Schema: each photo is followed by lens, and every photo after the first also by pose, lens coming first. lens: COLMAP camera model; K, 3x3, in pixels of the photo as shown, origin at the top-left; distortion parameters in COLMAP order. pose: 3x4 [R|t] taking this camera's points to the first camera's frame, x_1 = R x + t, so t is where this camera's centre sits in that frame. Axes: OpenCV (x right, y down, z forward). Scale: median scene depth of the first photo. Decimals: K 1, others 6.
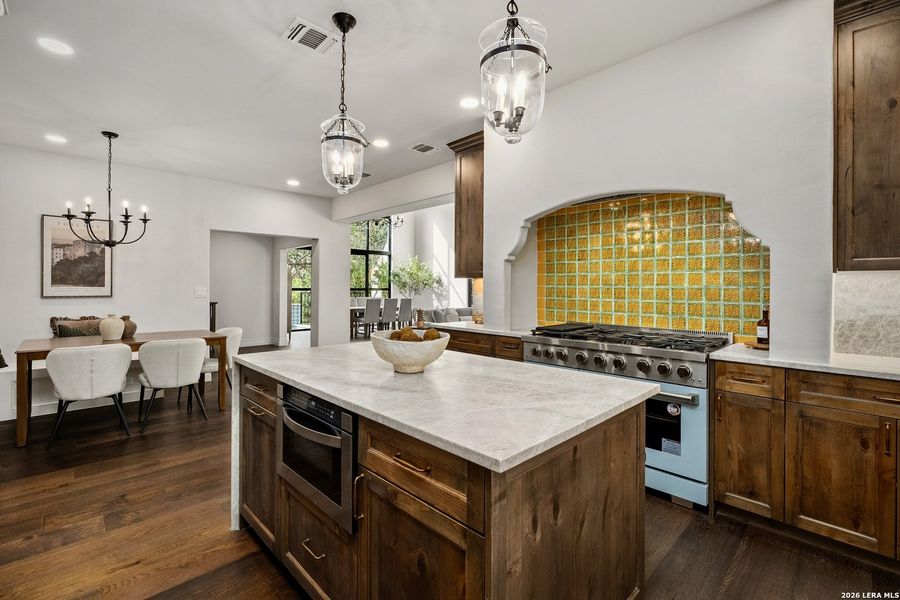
lens RADIAL K [[395.6, 0, 457.4], [0, 395.6, 287.3], [0, 0, 1]] dist [-0.003018, -0.000681]
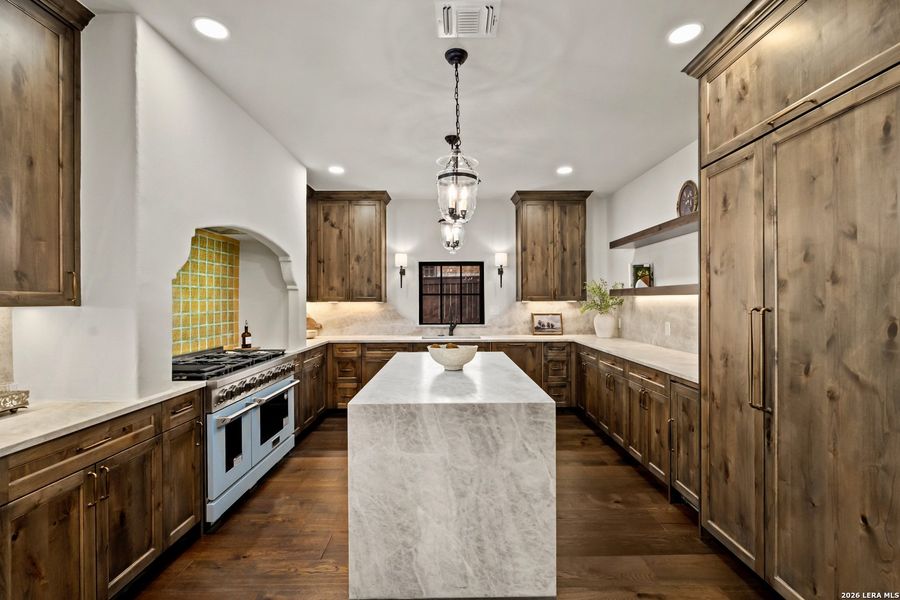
lens RADIAL K [[395.6, 0, 454.3], [0, 395.6, 301.9], [0, 0, 1]] dist [-0.003018, -0.000681]
pose [[-0.720412, -0.010779, 0.693463, -0.719110], [-0.006745, 0.999941, 0.008536, -0.045877], [-0.693514, 0.001472, -0.720442, 1.246571]]
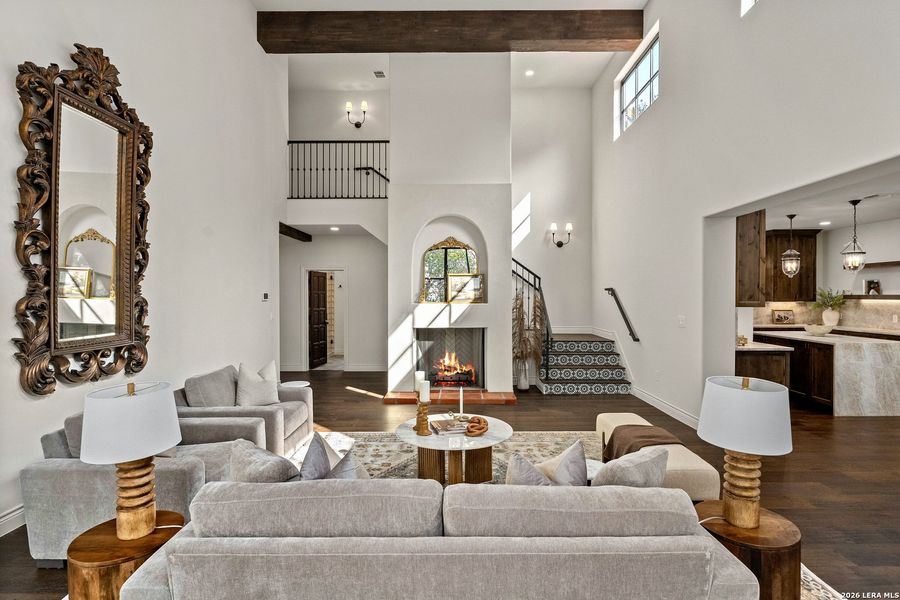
lens RADIAL K [[466.8, 0, 450.6], [0, 466.8, 297.6], [0, 0, 1]] dist [-0.000952, -0.000374]
pose [[-0.709978, -0.016739, 0.704025, -0.316716], [-0.011182, 0.999859, 0.012496, -0.084859], [-0.704135, 0.000999, -0.710065, 4.012930]]
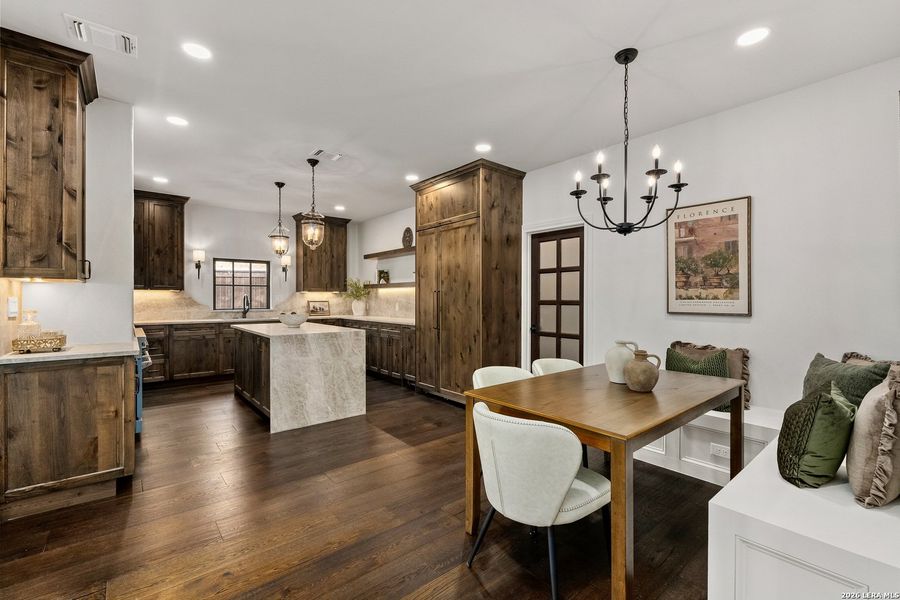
lens RADIAL K [[395.6, 0, 448.5], [0, 395.6, 299.0], [0, 0, 1]] dist [-0.003018, -0.000681]
pose [[-0.995597, -0.012525, 0.092893, -0.870404], [-0.012619, 0.999920, -0.000423, 0.010619], [-0.092881, -0.001594, -0.995676, 2.321481]]
